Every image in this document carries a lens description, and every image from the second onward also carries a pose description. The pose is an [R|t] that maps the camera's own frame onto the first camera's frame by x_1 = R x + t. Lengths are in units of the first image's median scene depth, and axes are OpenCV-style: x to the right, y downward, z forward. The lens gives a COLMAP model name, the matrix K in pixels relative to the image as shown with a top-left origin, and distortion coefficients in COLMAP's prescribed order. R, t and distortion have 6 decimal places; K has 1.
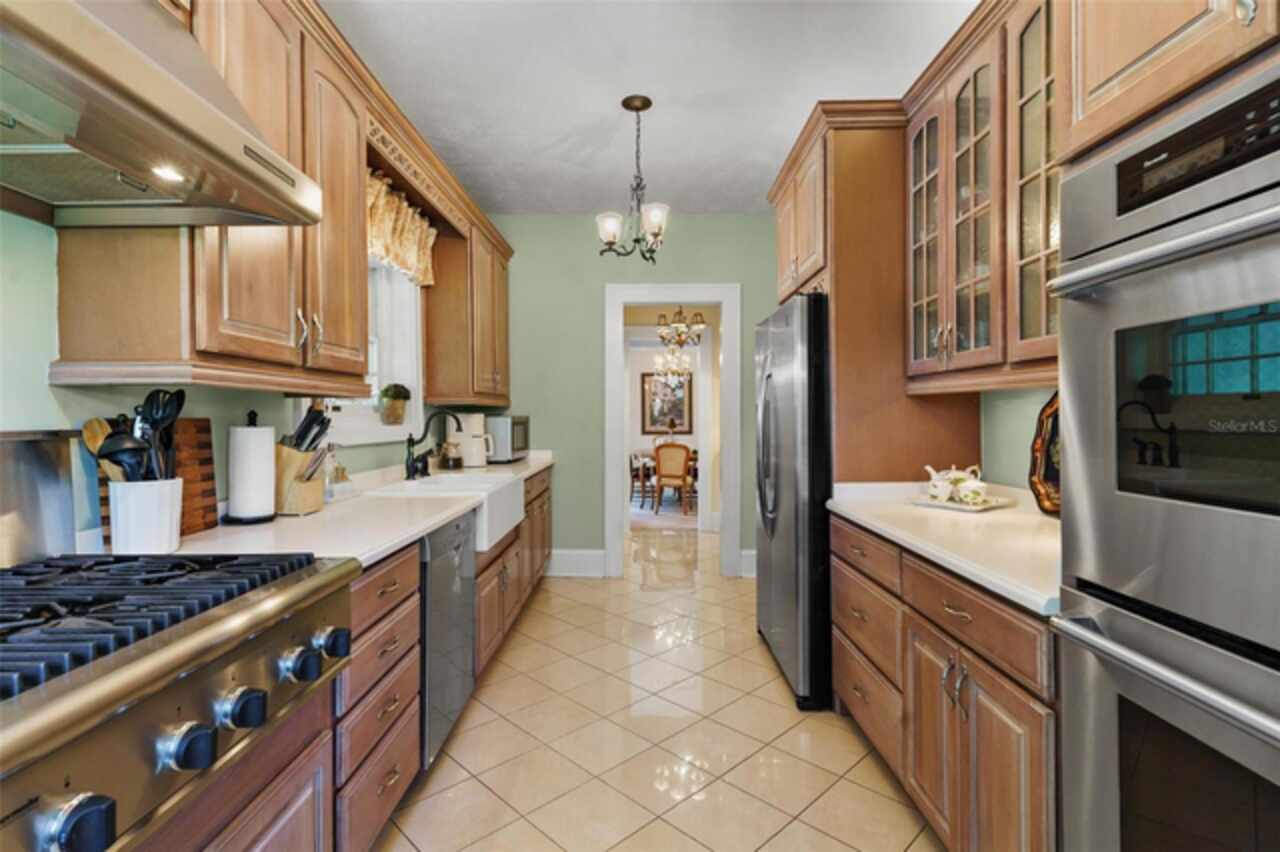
lens RADIAL K [[614.6, 0, 640.0], [0, 614.6, 428.2], [0, 0, 1]] dist [-0.000860, 0.000333]
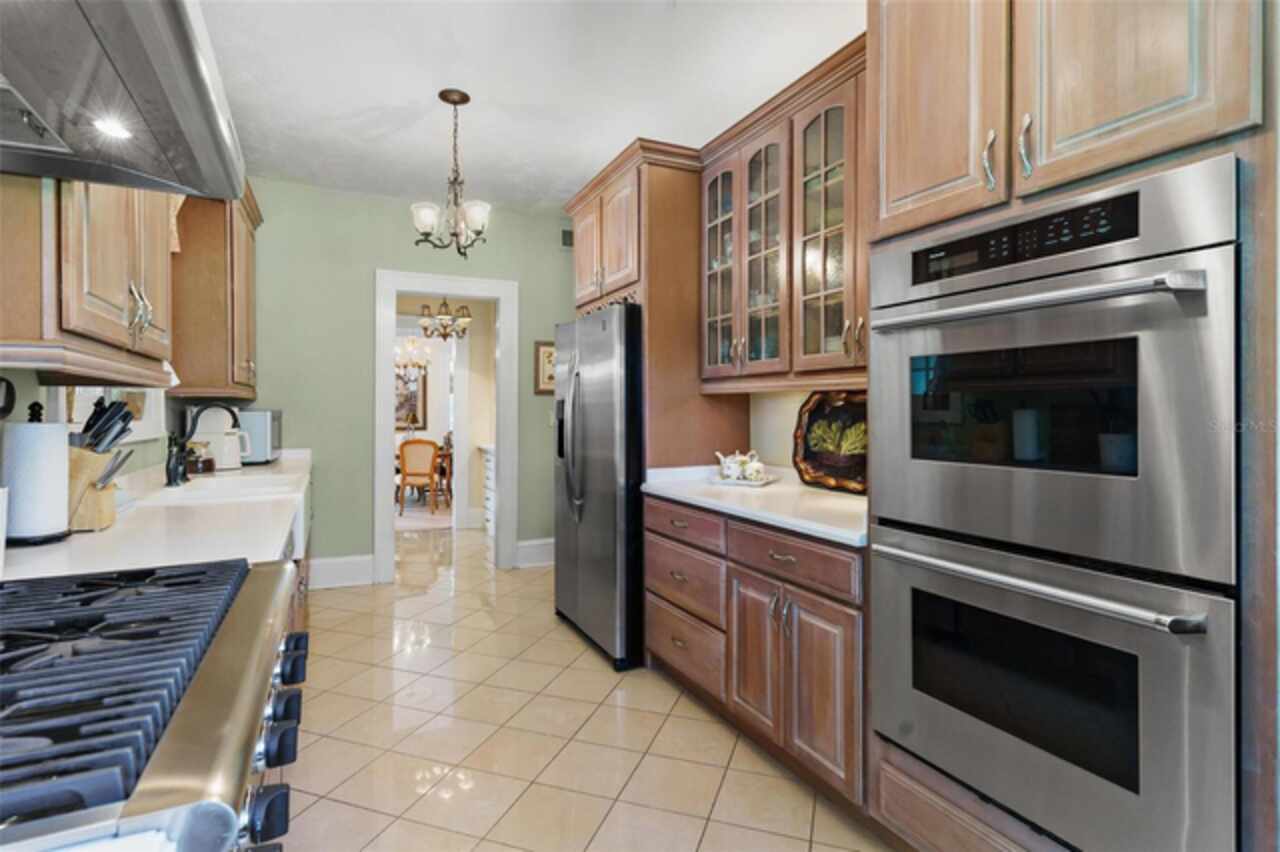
lens RADIAL K [[626.2, 0, 640.0], [0, 626.2, 426.0], [0, 0, 1]] dist [0.000817, 0.000354]
pose [[0.897568, -0.007578, 0.440811, -0.218922], [0.005891, 0.999969, 0.005195, 0.002004], [-0.440836, -0.002066, 0.897585, -0.053725]]
